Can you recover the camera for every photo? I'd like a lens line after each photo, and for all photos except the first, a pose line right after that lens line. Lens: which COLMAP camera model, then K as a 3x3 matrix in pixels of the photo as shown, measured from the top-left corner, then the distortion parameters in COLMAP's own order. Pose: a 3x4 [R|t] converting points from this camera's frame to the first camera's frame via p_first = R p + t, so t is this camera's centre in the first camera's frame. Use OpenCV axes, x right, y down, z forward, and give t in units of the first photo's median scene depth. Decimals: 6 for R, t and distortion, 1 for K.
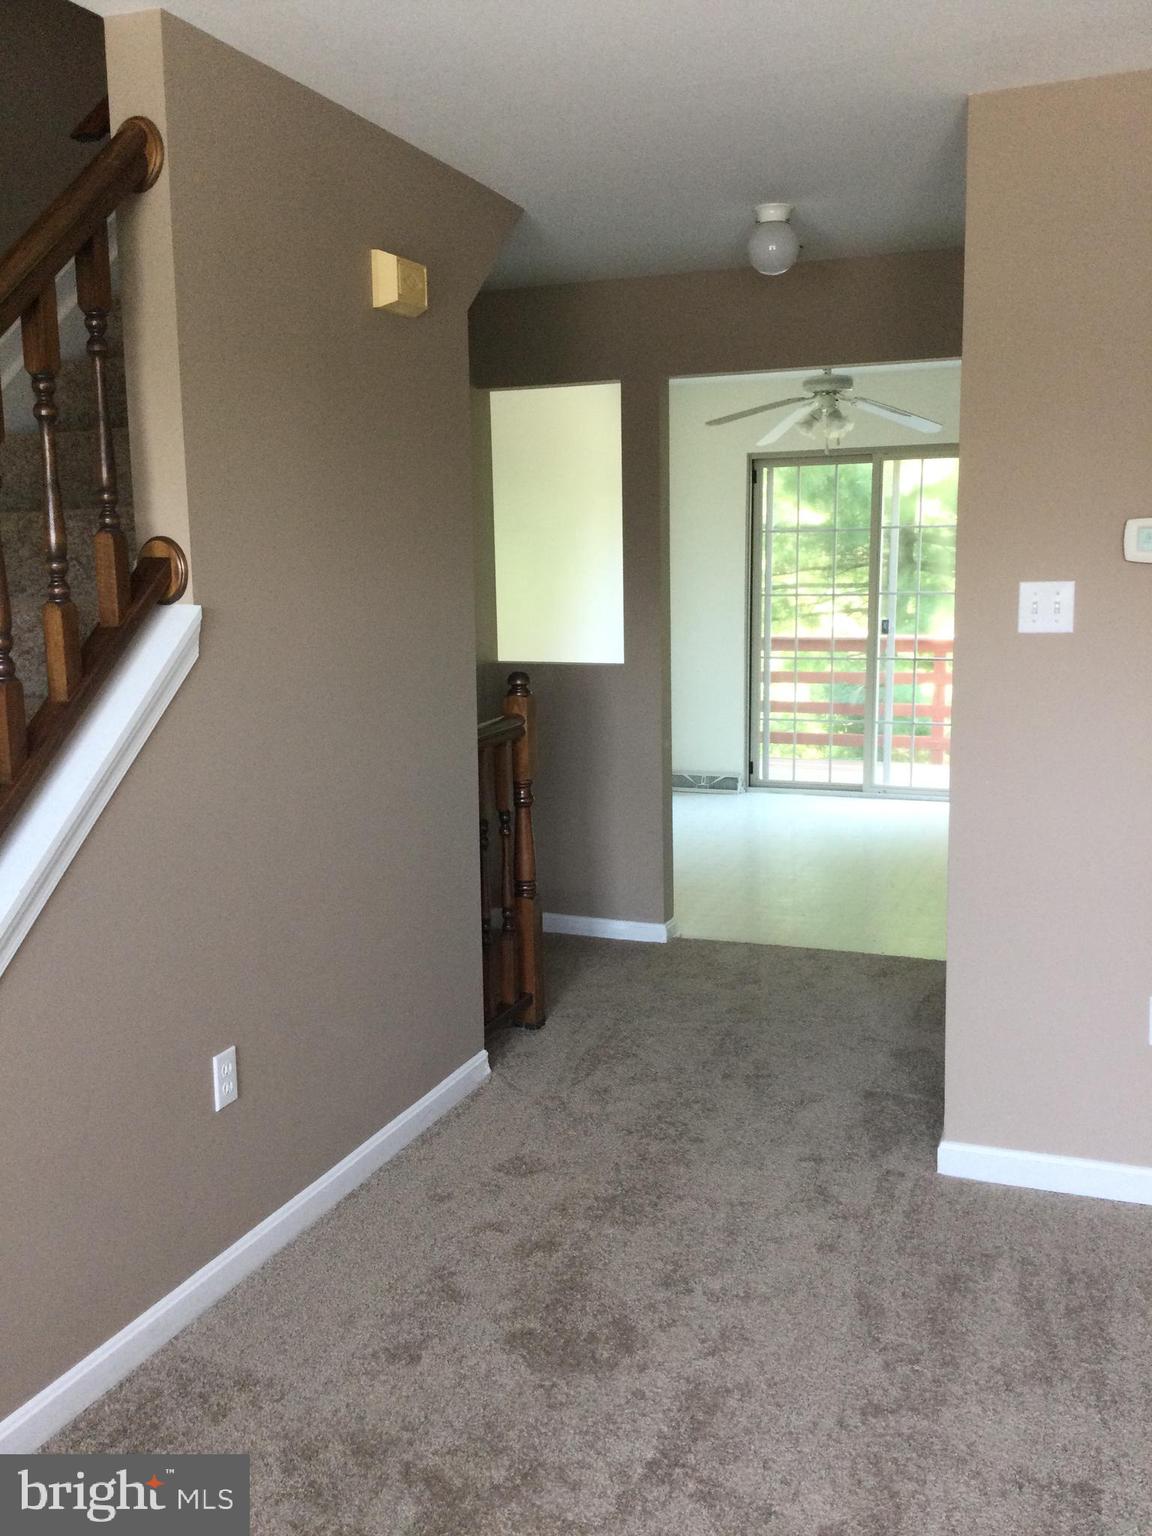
lens RADIAL K [[1373.8, 0, 576.0], [0, 1373.8, 768.0], [0, 0, 1]] dist [0.069150, -0.142173]
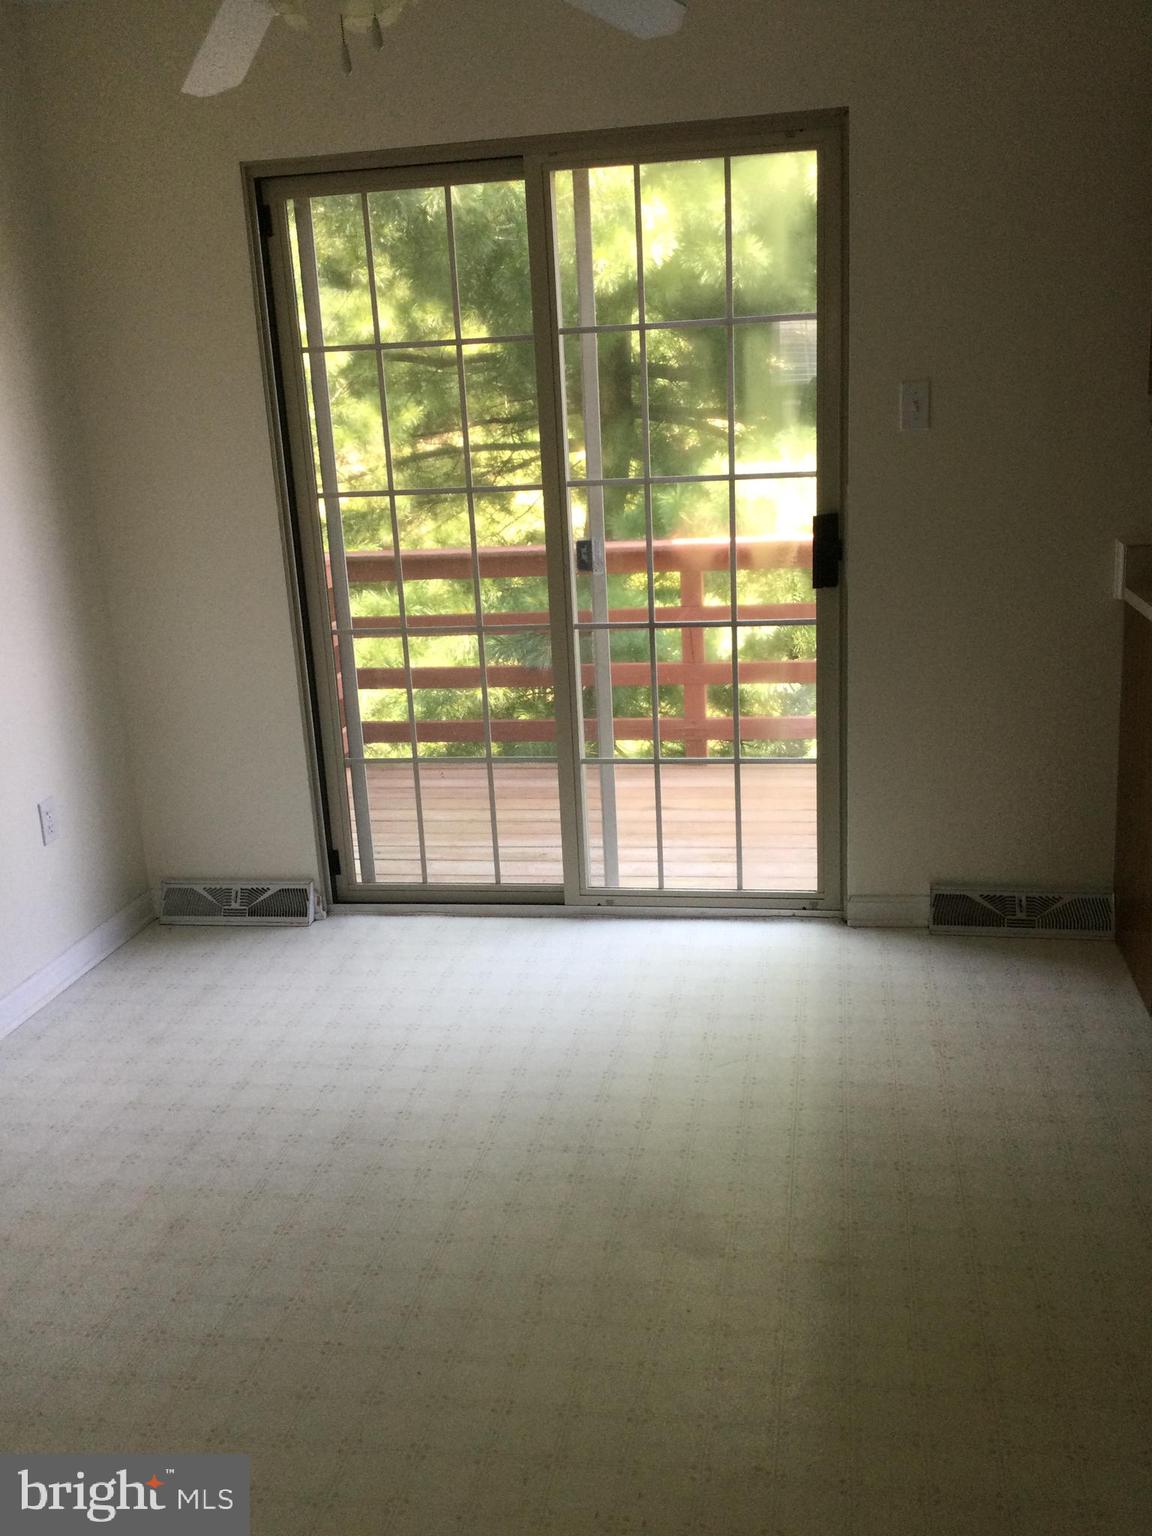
lens RADIAL K [[1373.8, 0, 576.0], [0, 1373.8, 768.0], [0, 0, 1]] dist [0.069150, -0.142173]
pose [[0.980162, -0.093887, 0.174548, 0.129387], [0.075518, 0.991161, 0.109070, -0.078175], [-0.183245, -0.093724, 0.978589, 0.523586]]
